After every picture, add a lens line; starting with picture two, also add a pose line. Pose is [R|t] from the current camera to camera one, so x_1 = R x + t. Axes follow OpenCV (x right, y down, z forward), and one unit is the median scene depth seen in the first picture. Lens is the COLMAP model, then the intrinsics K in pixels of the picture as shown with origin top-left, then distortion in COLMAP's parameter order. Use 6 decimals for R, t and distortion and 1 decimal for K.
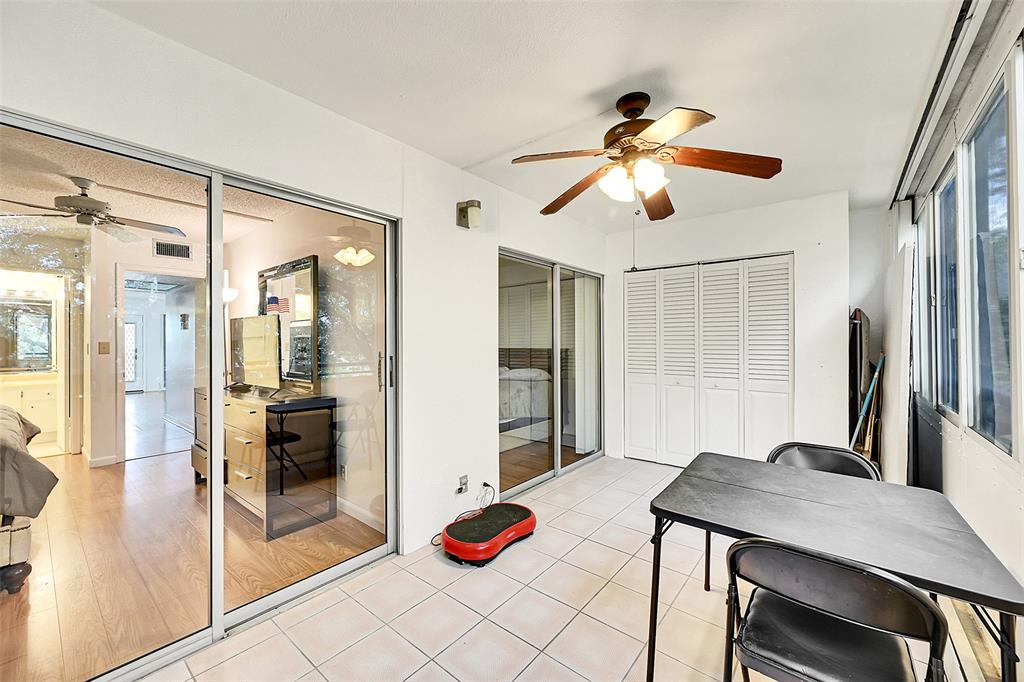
lens RADIAL K [[406.6, 0, 511.8], [0, 406.6, 342.3], [0, 0, 1]] dist [-0.001244, 0.000712]
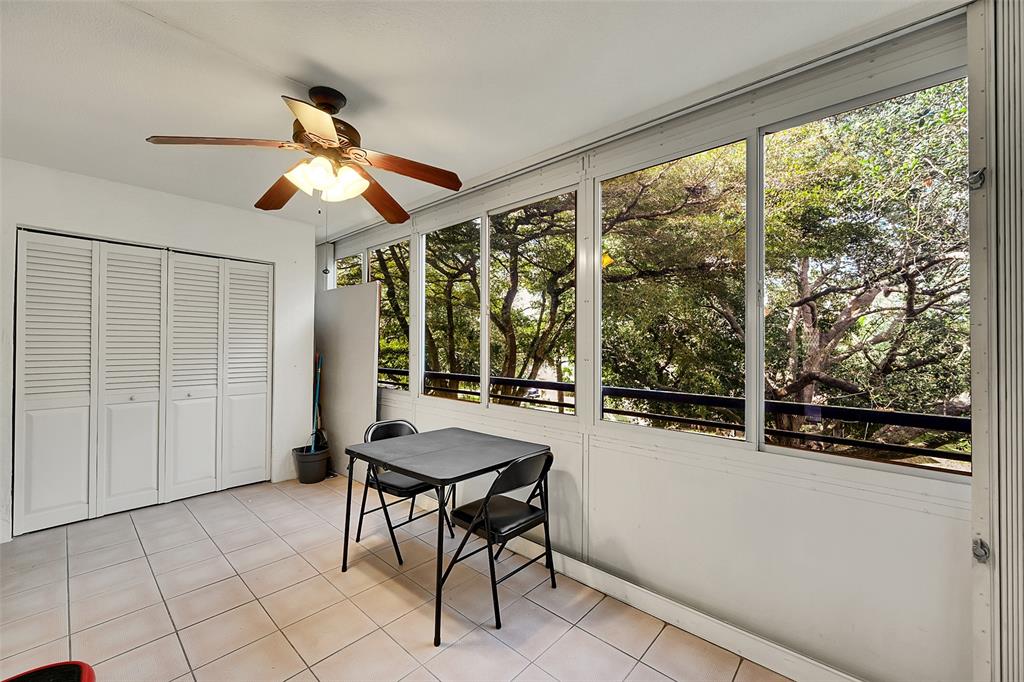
lens RADIAL K [[406.6, 0, 513.0], [0, 406.6, 340.4], [0, 0, 1]] dist [-0.001244, 0.000712]
pose [[0.049375, 0.013023, 0.998695, -0.343005], [-0.002896, 0.999913, -0.012895, -0.001581], [-0.998776, -0.002256, 0.049408, 0.276919]]
